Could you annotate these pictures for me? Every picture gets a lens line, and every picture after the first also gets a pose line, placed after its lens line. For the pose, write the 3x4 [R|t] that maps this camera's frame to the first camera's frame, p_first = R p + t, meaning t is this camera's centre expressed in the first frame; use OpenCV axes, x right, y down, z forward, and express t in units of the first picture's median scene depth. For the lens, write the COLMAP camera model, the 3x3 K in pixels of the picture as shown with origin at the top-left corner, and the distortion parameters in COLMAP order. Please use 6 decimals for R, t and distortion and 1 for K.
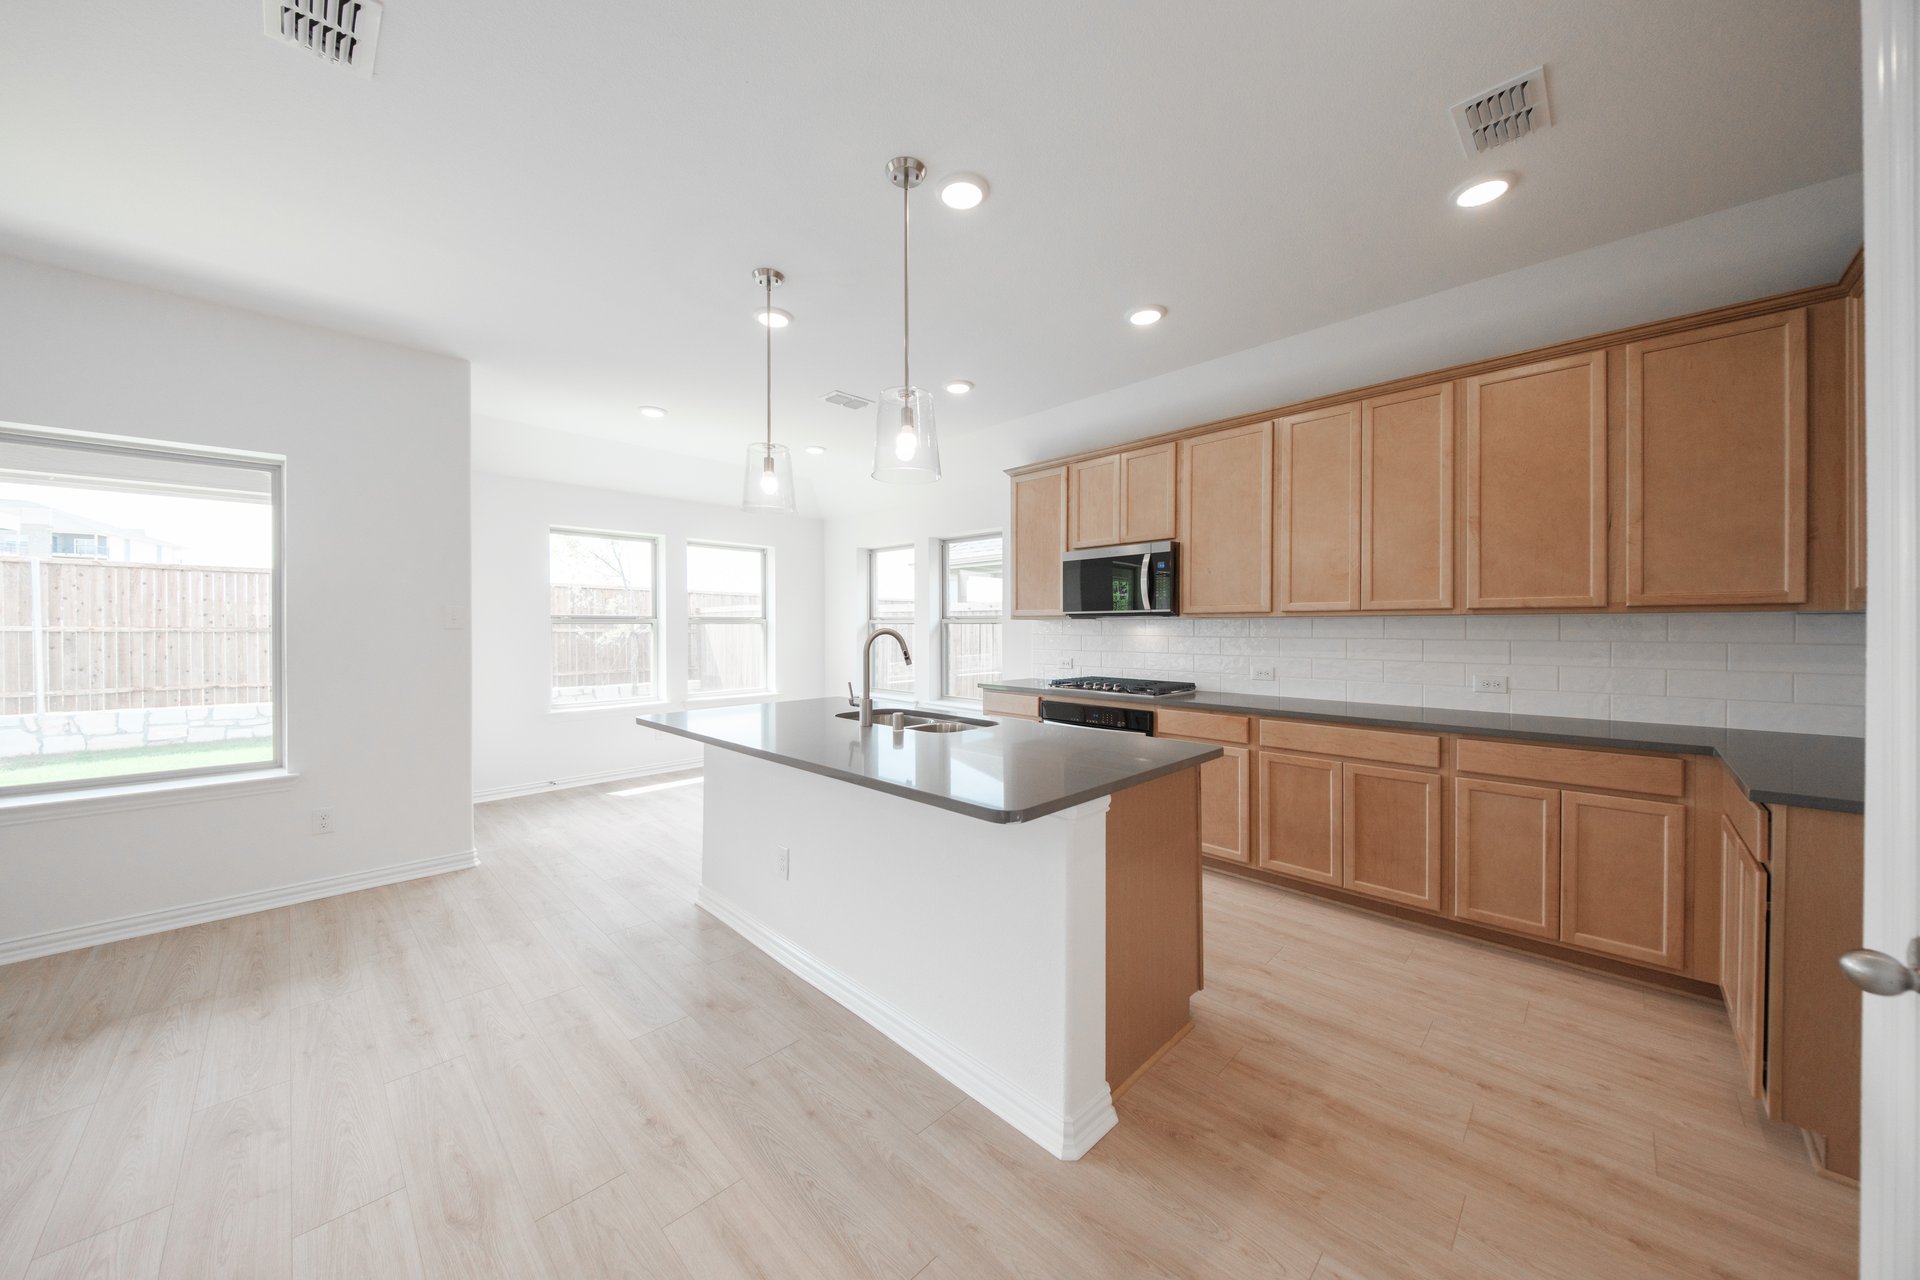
lens RADIAL K [[648.8, 0, 956.7], [0, 648.8, 629.5], [0, 0, 1]] dist [0.014550, -0.006082]
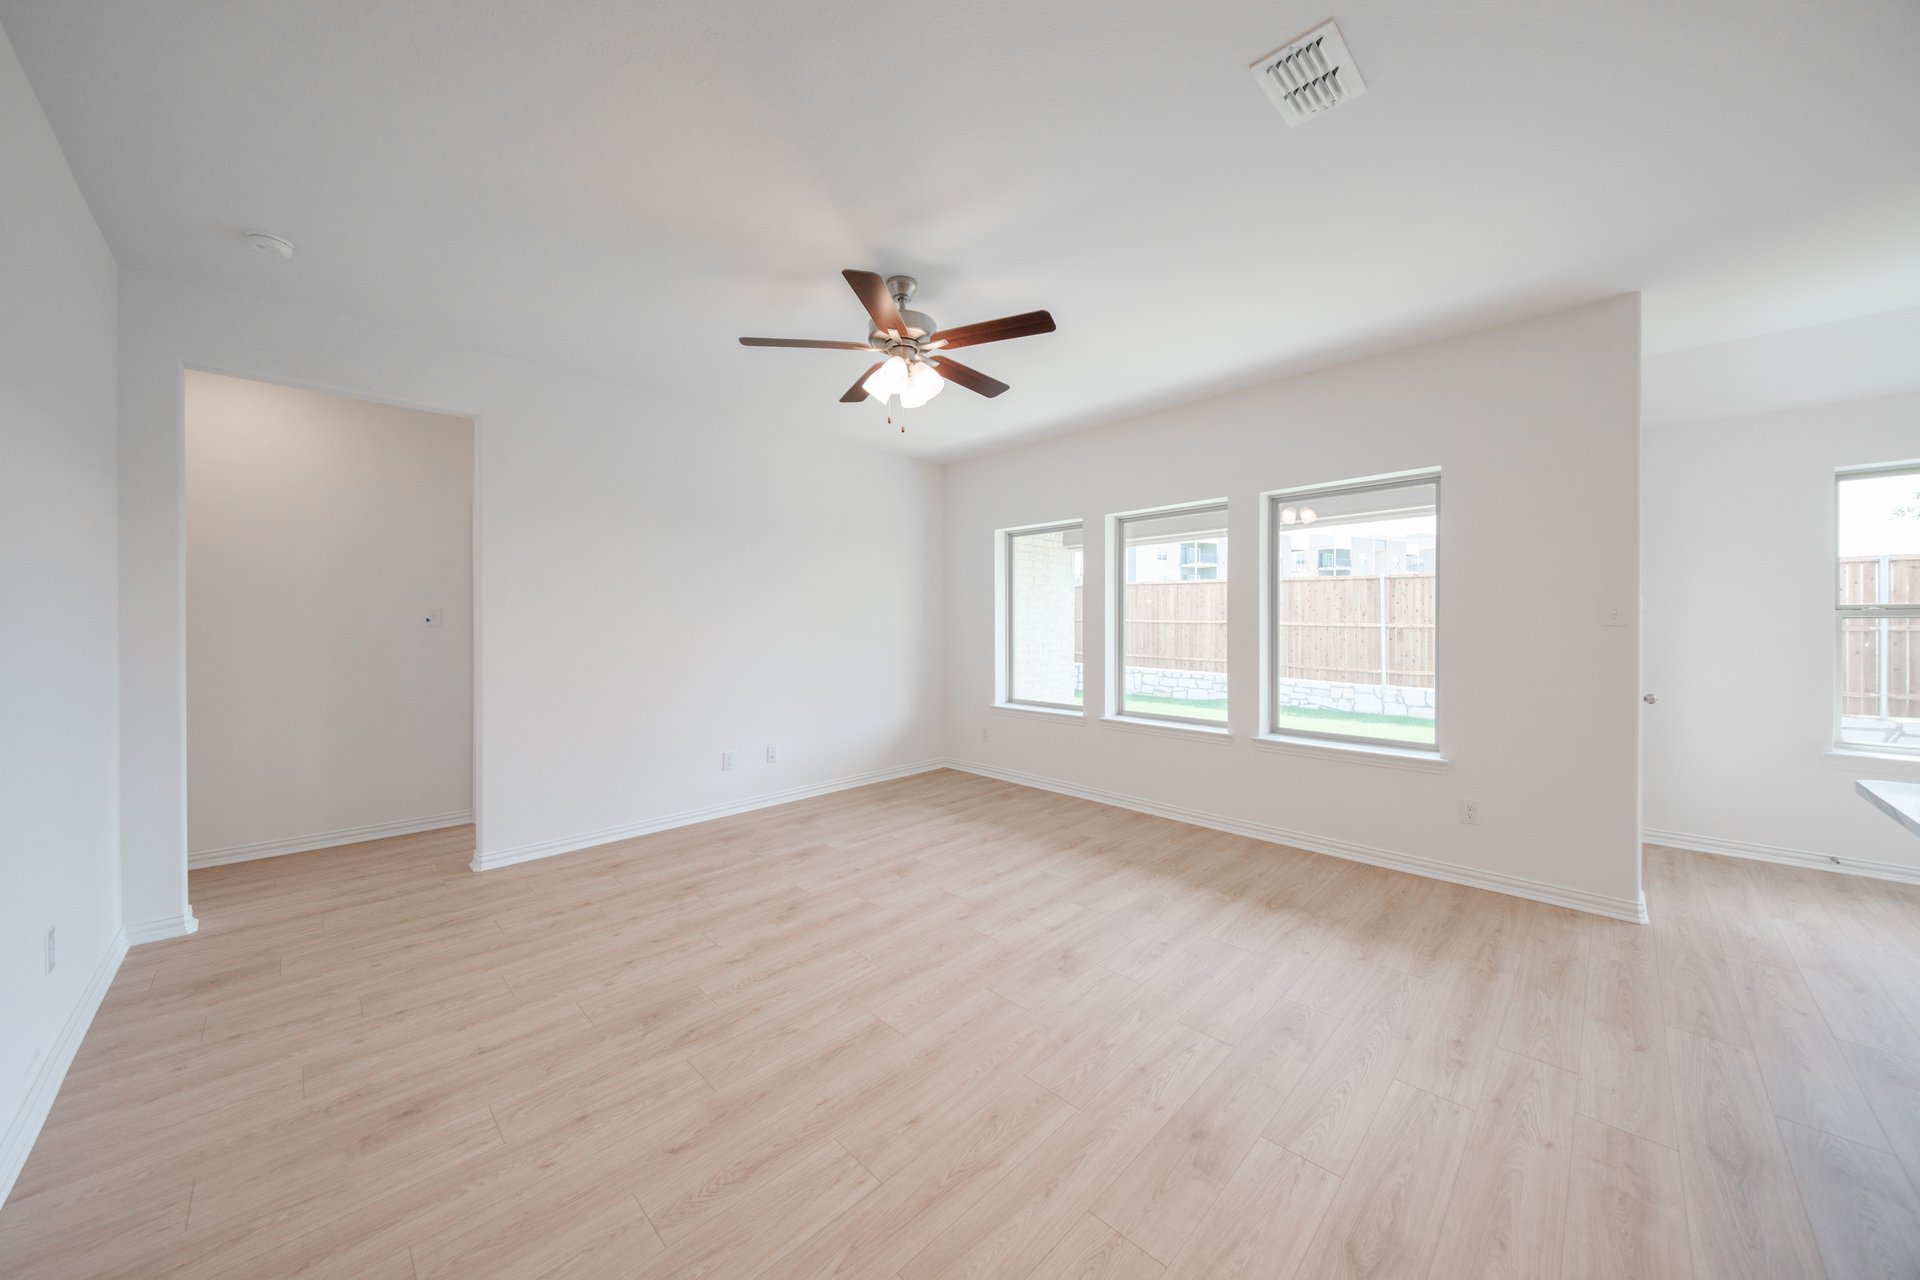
lens RADIAL K [[664.6, 0, 957.9], [0, 664.6, 630.8], [0, 0, 1]] dist [0.025839, -0.012915]
pose [[0.001743, 0.009035, -0.999958, 0.083639], [-0.002862, 0.999955, 0.009030, 0.000659], [0.999994, 0.002846, 0.001769, 0.183134]]
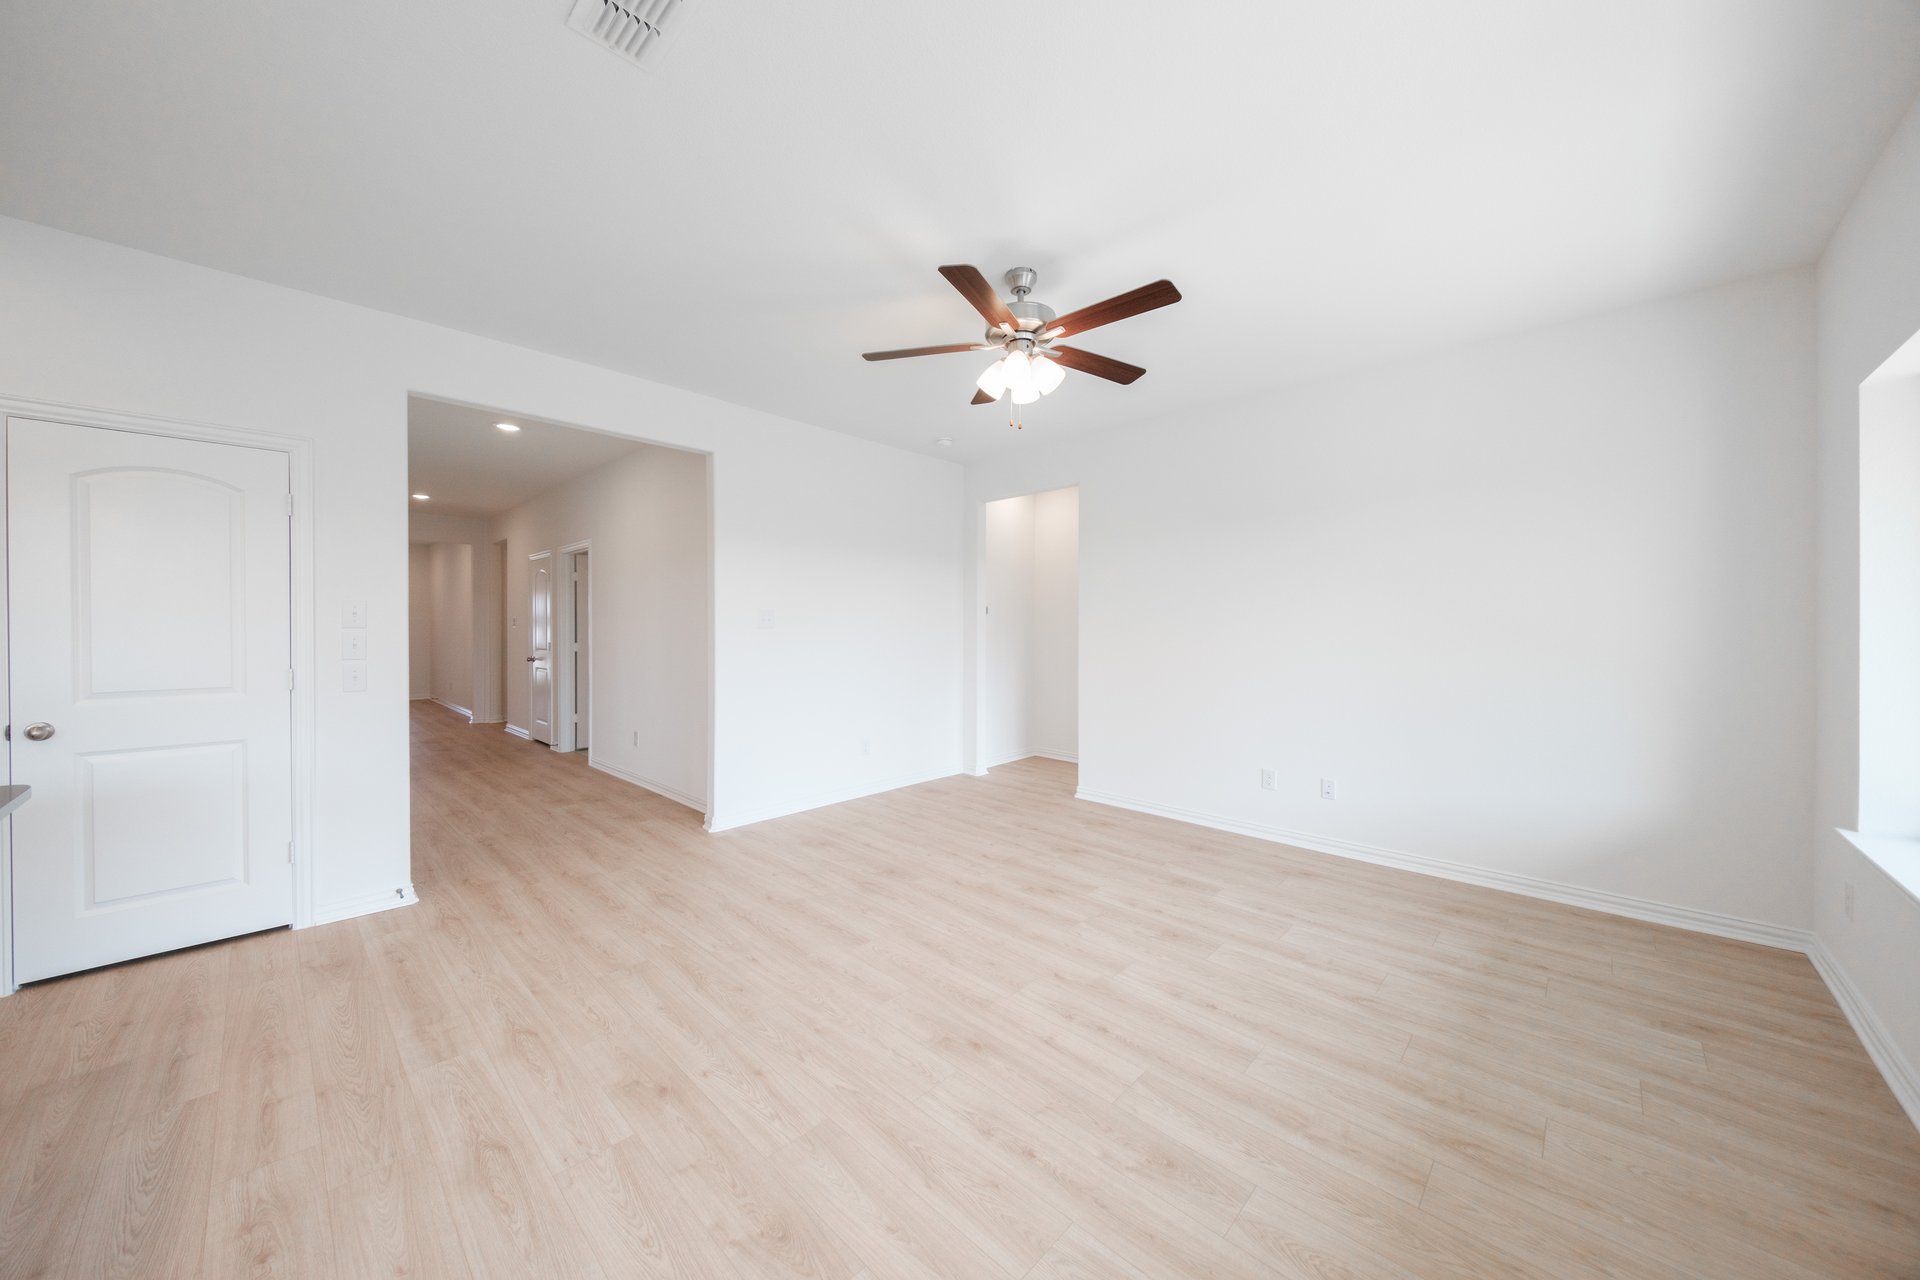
lens RADIAL K [[664.6, 0, 957.9], [0, 664.6, 630.8], [0, 0, 1]] dist [0.025839, -0.012915]
pose [[-0.999883, -0.002396, -0.015087, -0.669603], [-0.002568, 0.999932, 0.011385, -0.006937], [0.015059, 0.011423, -0.999821, 0.939845]]
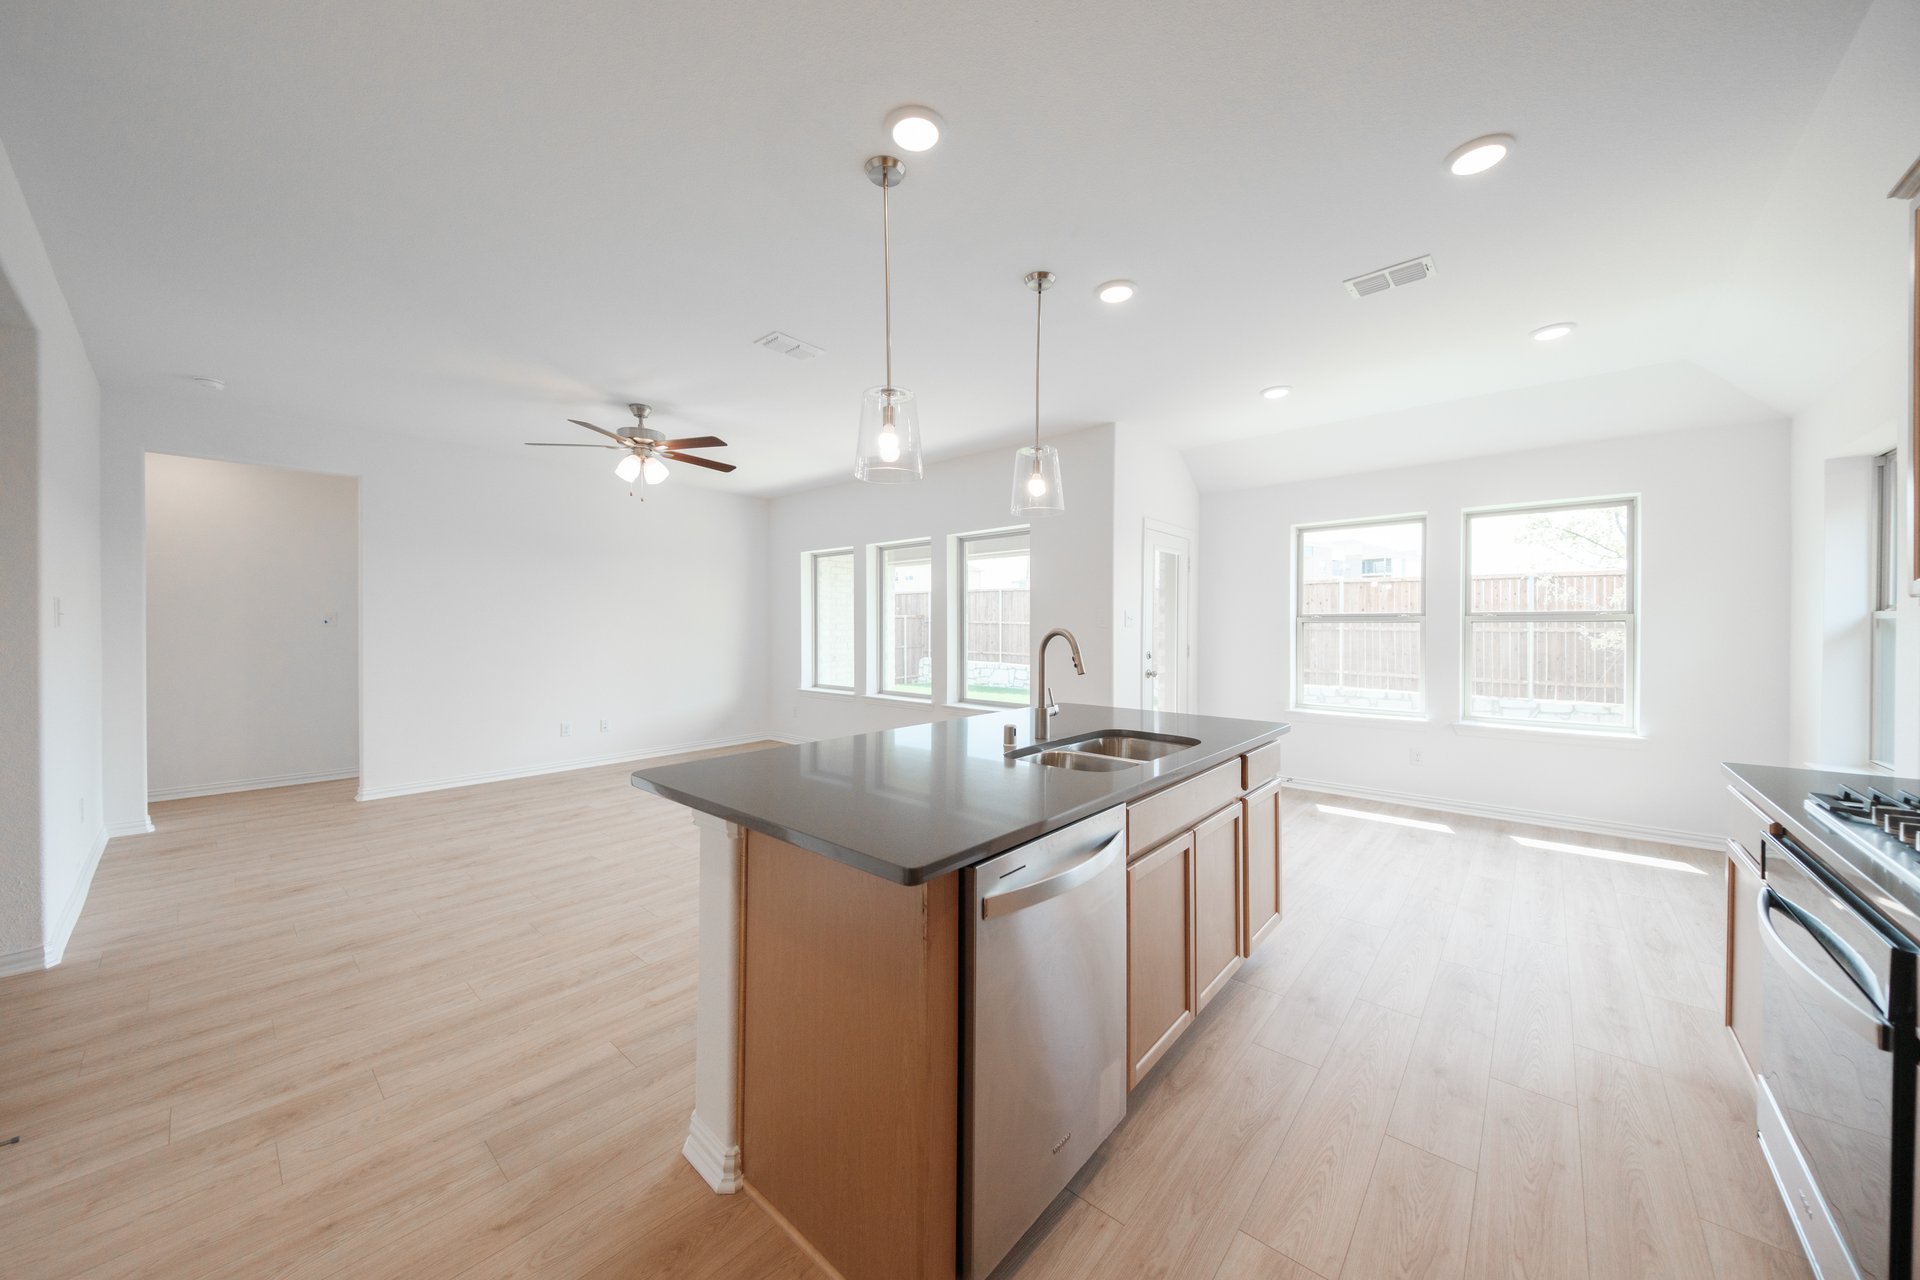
lens RADIAL K [[664.6, 0, 957.9], [0, 664.6, 630.8], [0, 0, 1]] dist [0.025839, -0.012915]
pose [[0.066335, 0.007316, -0.997771, 0.599669], [-0.004143, 0.999967, 0.007057, -0.002079], [0.997789, 0.003666, 0.066363, 0.651609]]
